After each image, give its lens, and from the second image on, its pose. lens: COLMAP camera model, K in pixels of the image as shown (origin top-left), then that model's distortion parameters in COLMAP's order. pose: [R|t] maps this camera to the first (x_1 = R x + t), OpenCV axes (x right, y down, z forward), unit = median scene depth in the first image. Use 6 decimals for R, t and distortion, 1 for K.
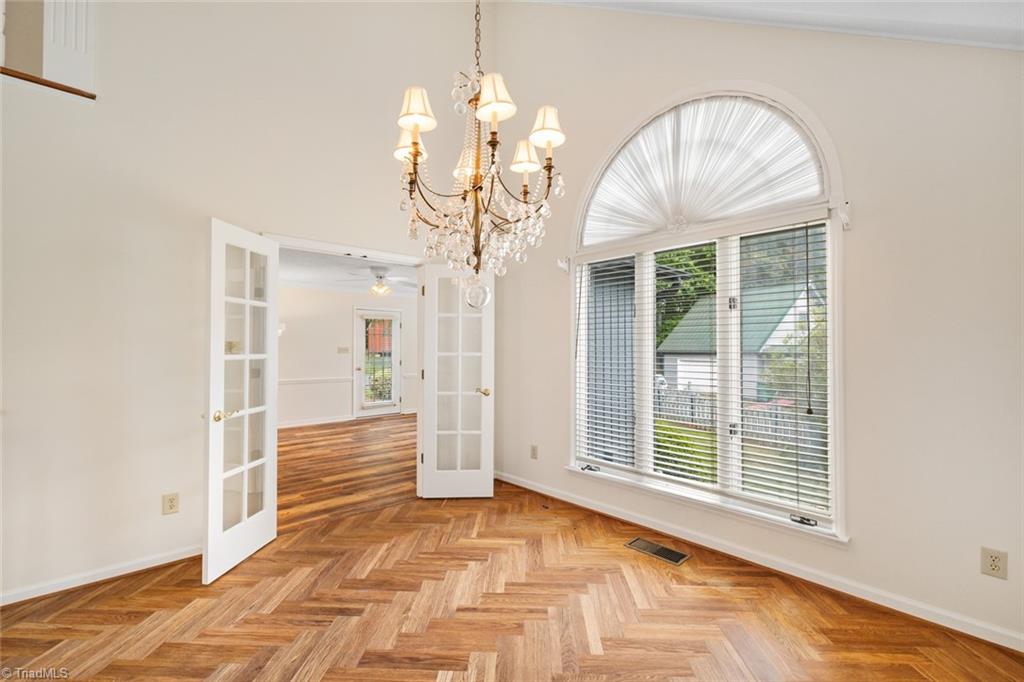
lens RADIAL K [[433.1, 0, 510.0], [0, 433.1, 345.1], [0, 0, 1]] dist [0.000249, -0.000564]
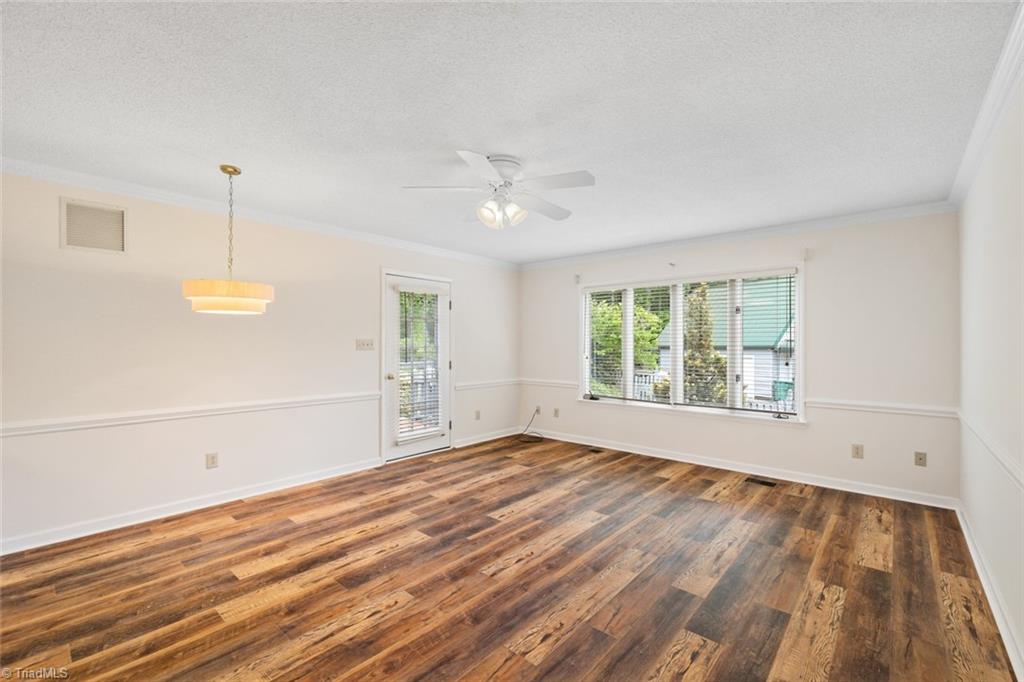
lens RADIAL K [[433.1, 0, 510.0], [0, 433.1, 345.1], [0, 0, 1]] dist [0.000249, -0.000564]
pose [[0.994352, 0.000975, 0.106126, -0.320770], [-0.002489, 0.999897, 0.014139, 0.004349], [-0.106101, -0.014323, 0.994252, 0.519806]]
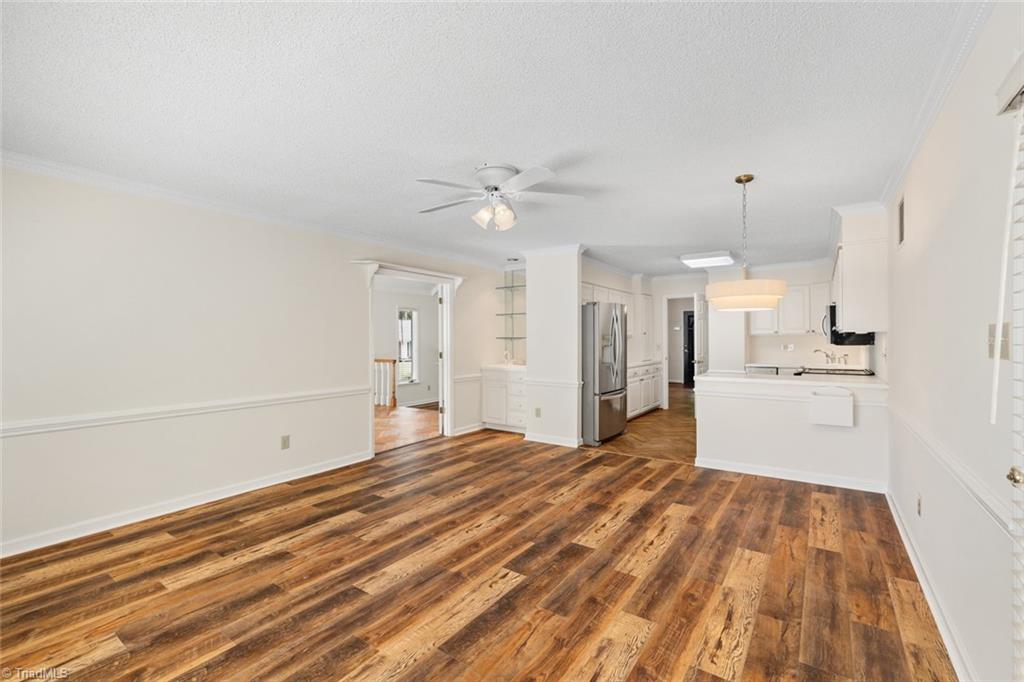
lens RADIAL K [[441.0, 0, 509.7], [0, 441.0, 336.3], [0, 0, 1]] dist [0.003340, -0.000016]
pose [[-0.977672, 0.002067, -0.210126, -0.199226], [0.006007, 0.999818, -0.018114, 0.014575], [0.210050, -0.018971, -0.977507, 1.415461]]
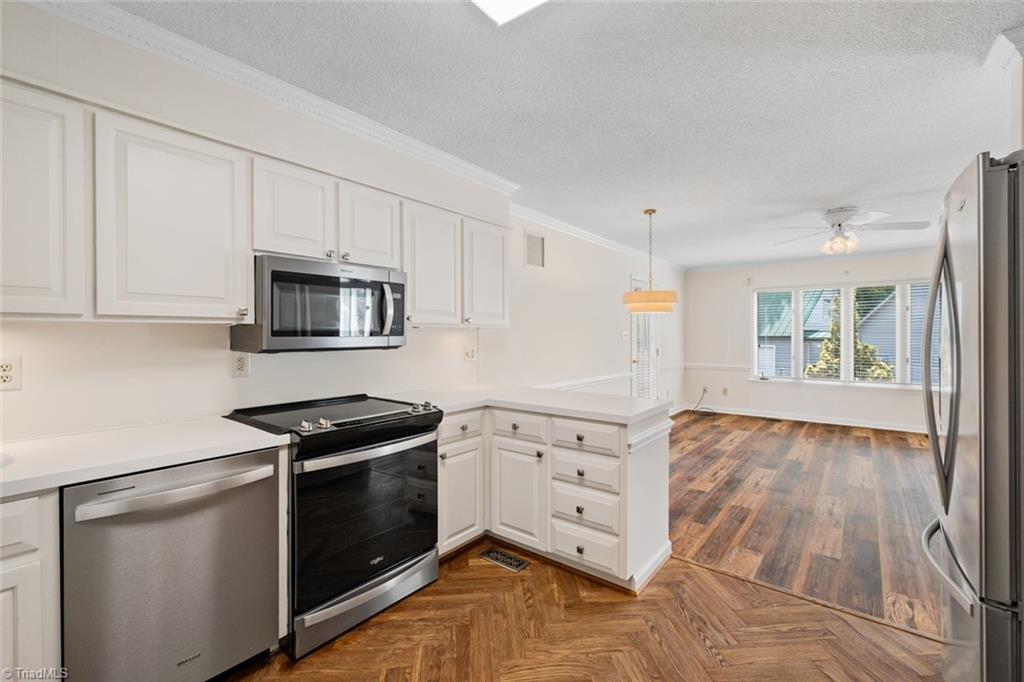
lens RADIAL K [[441.0, 0, 509.7], [0, 441.0, 336.3], [0, 0, 1]] dist [0.003340, -0.000016]
pose [[0.987841, -0.003700, 0.155424, -0.856826], [0.001888, 0.999929, 0.011800, 0.004256], [-0.155457, -0.011363, 0.987777, 0.391063]]
